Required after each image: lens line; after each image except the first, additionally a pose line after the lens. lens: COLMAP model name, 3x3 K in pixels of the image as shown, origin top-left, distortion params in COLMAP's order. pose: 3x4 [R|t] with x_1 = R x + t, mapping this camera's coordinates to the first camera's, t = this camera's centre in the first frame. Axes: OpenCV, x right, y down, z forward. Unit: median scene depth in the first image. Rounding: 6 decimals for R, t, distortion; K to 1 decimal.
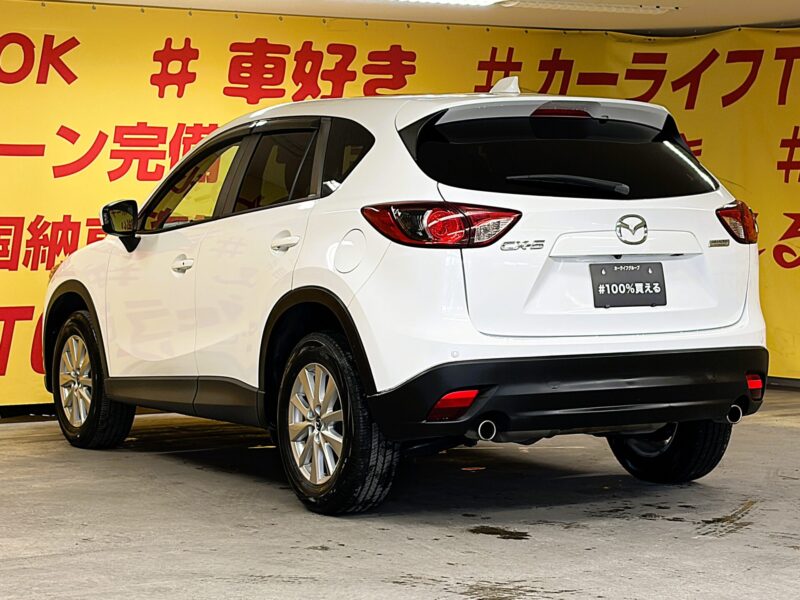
lens RADIAL K [[1884.4, 0, 404.5], [0, 1884.4, 300.8], [0, 0, 1]] dist [0.190381, 0.249258]
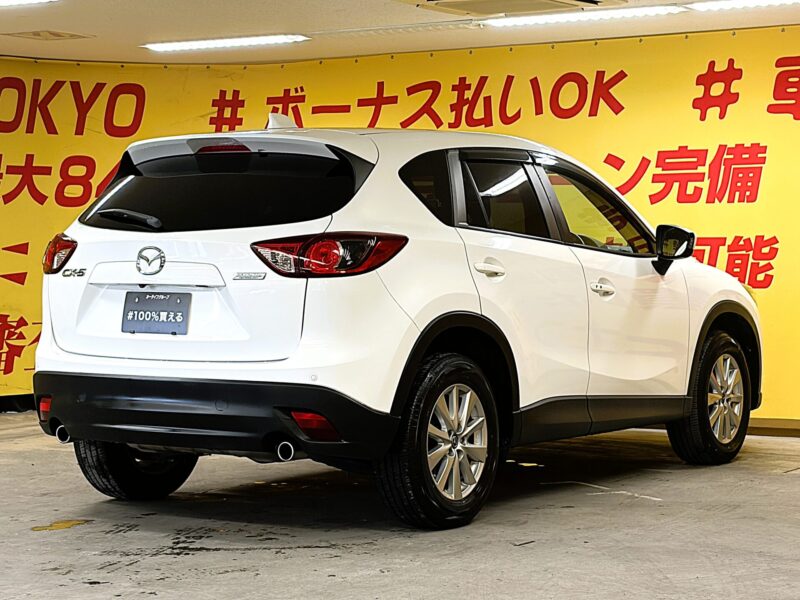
lens RADIAL K [[1884.4, 0, 404.5], [0, 1884.4, 300.8], [0, 0, 1]] dist [0.190381, 0.249258]
pose [[0.457778, 0.036869, -0.888302, 0.710270], [-0.037910, 0.999041, 0.021929, -0.027619], [0.888258, 0.023637, 0.458737, 0.401174]]
